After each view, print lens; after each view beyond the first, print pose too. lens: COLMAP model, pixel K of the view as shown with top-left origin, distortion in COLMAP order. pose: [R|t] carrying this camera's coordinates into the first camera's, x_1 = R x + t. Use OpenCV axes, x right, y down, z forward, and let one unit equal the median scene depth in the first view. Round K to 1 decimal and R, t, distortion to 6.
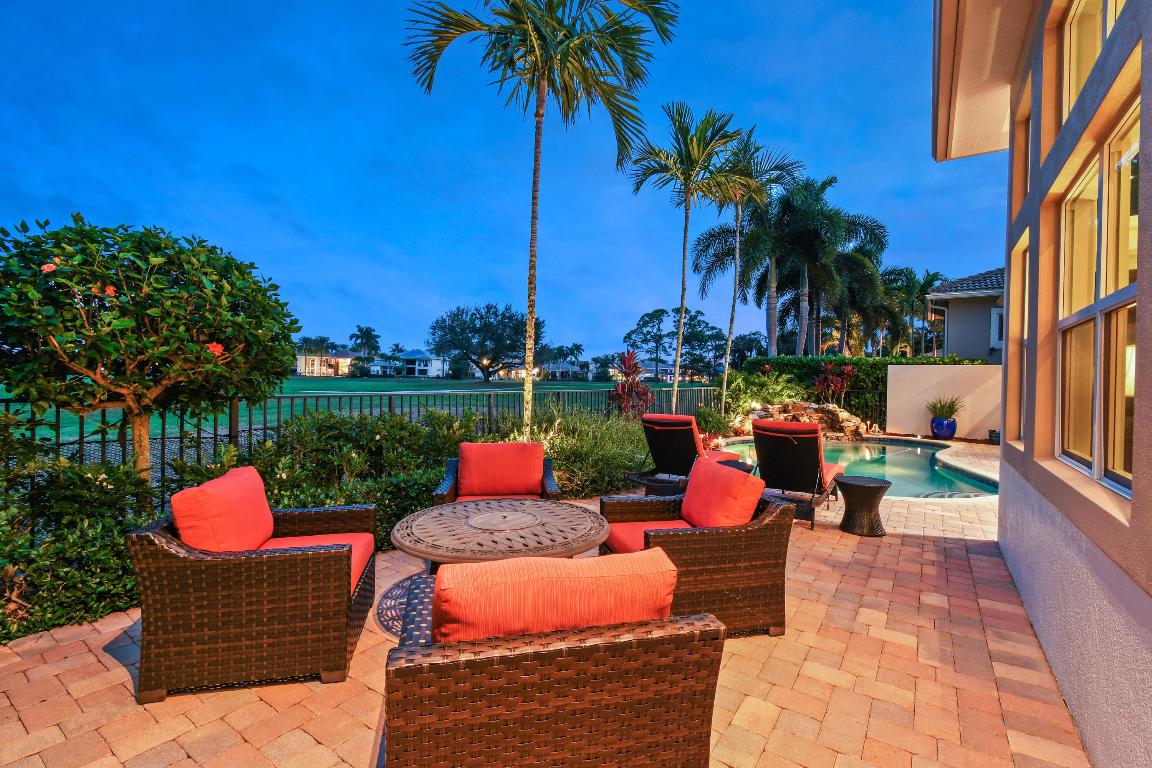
lens RADIAL K [[513.8, 0, 579.8], [0, 513.8, 369.7], [0, 0, 1]] dist [0.010897, 0.000042]
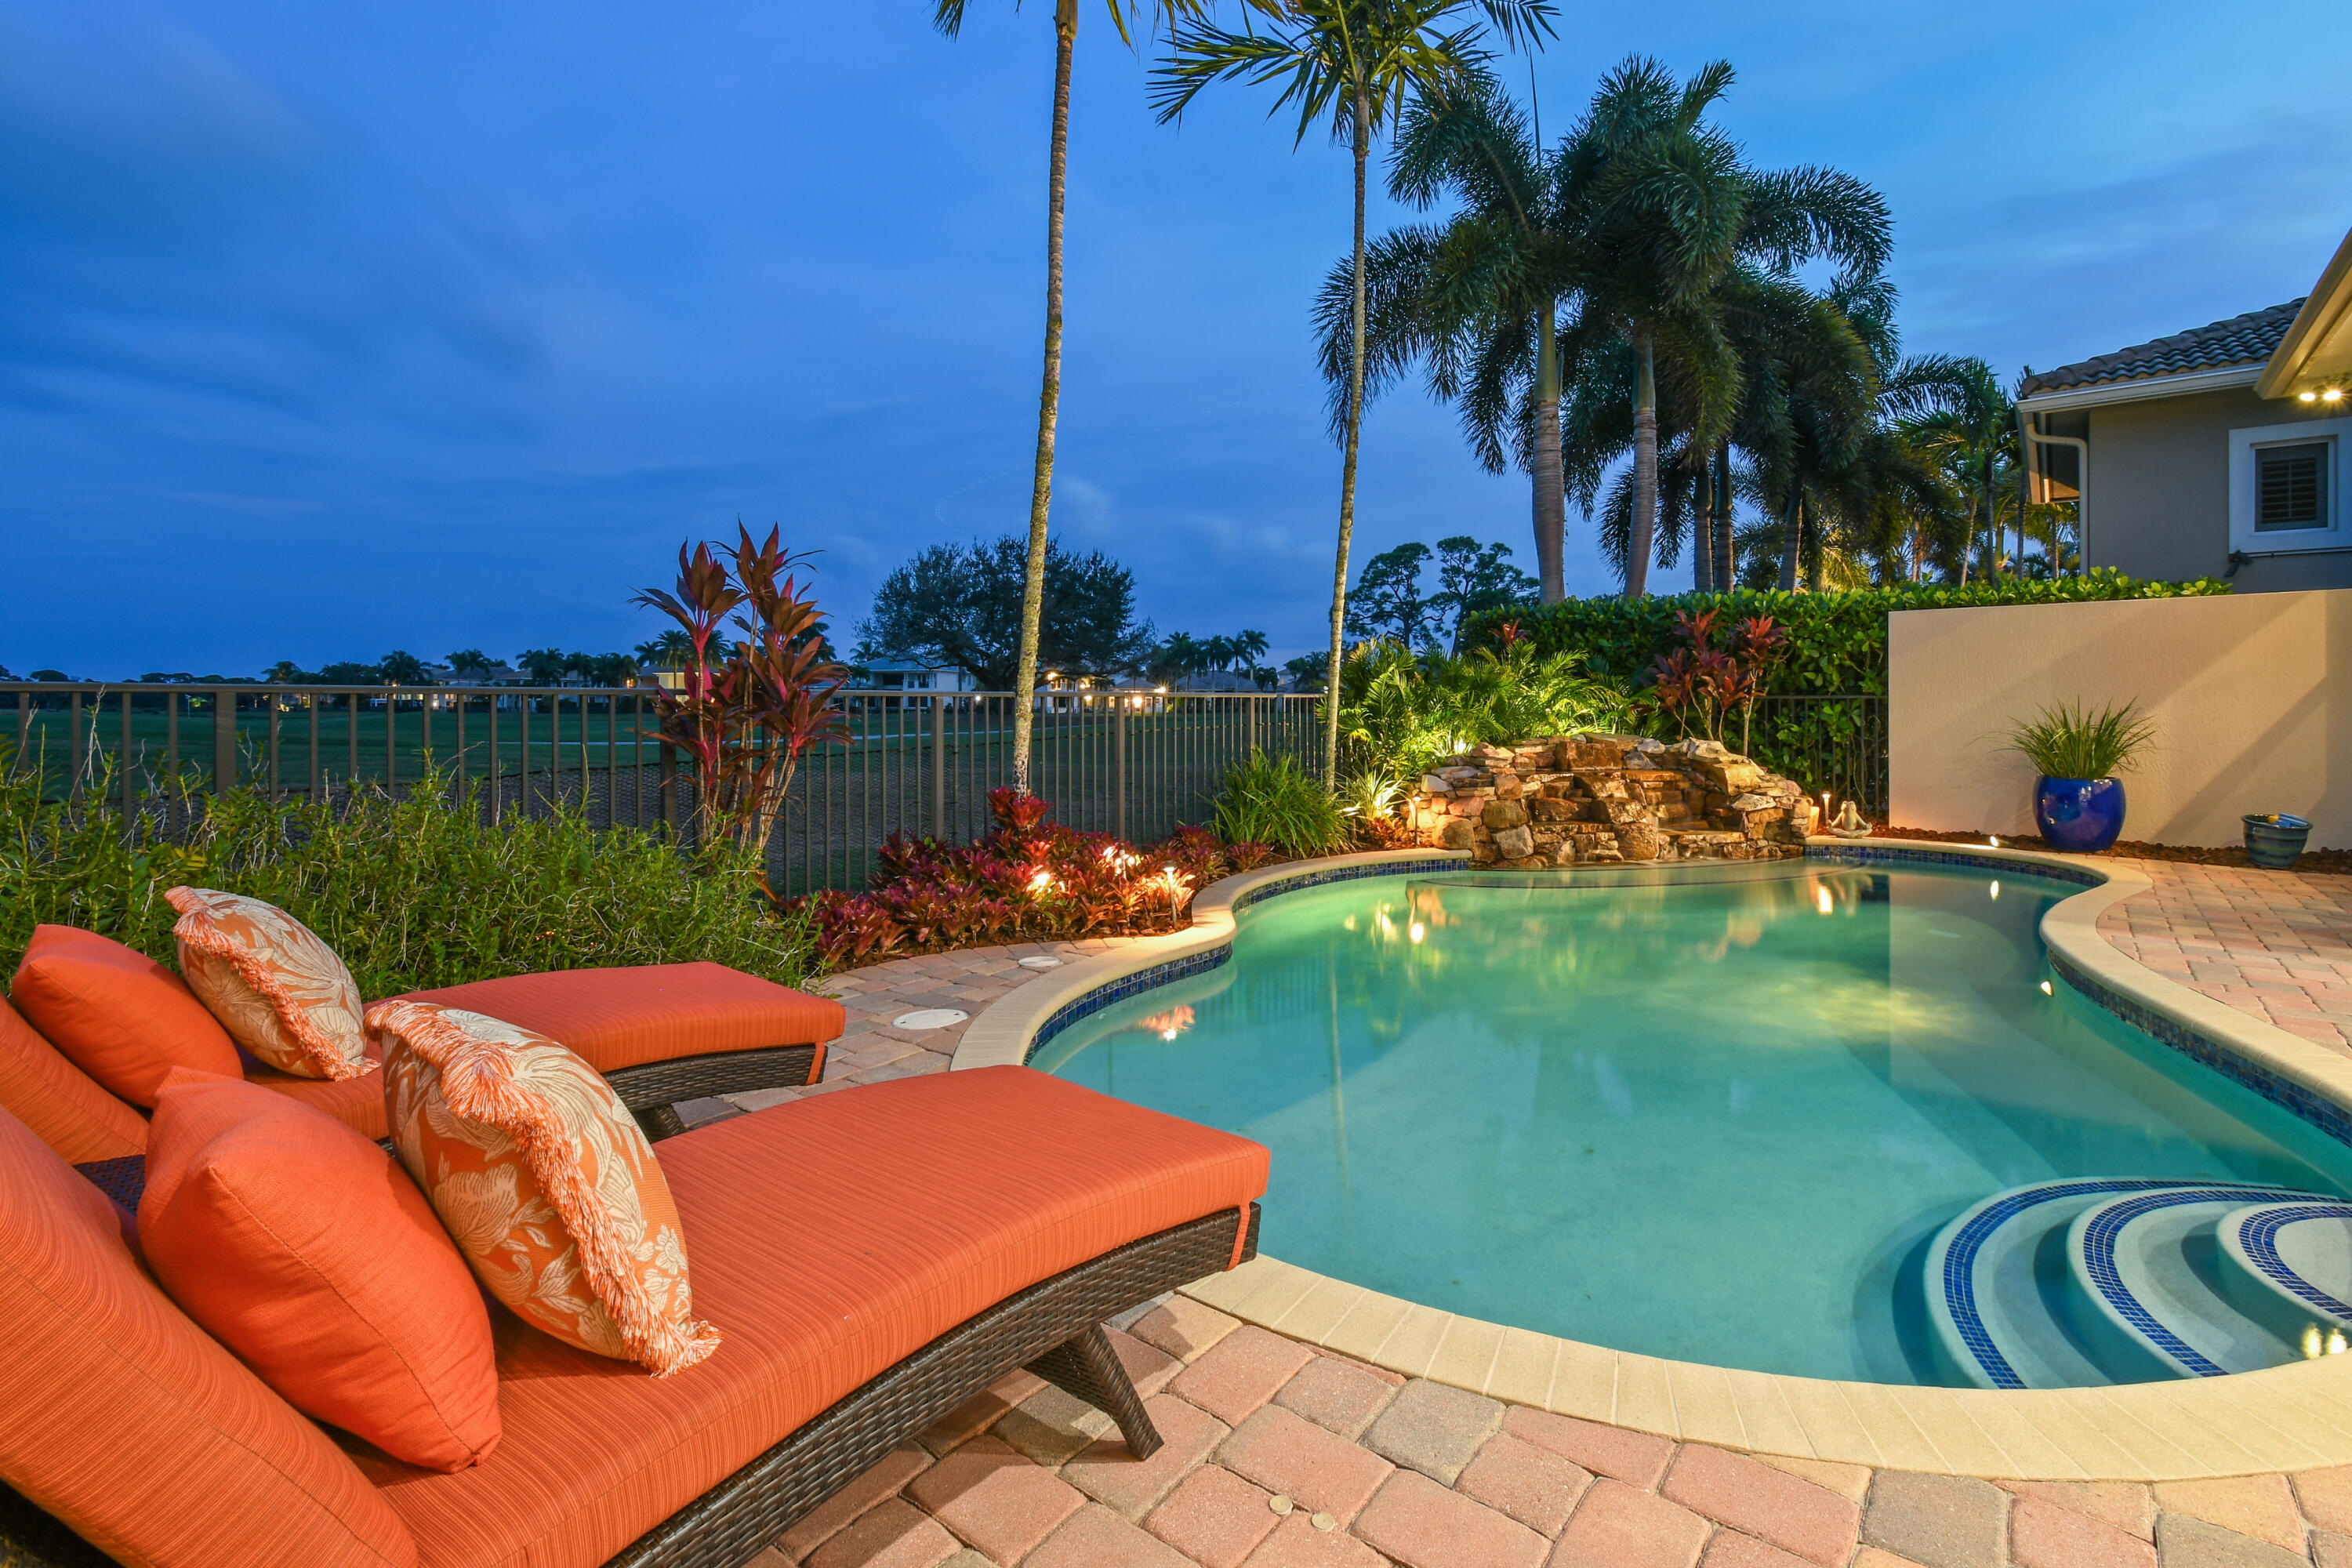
lens RADIAL K [[1110.6, 0, 1180.4], [0, 1110.6, 690.9], [0, 0, 1]] dist [0.002926, -0.000301]
pose [[0.997160, -0.024394, -0.071246, 0.211905], [0.024542, 0.999698, 0.001211, 0.027192], [0.071195, -0.002956, 0.997458, 0.292188]]
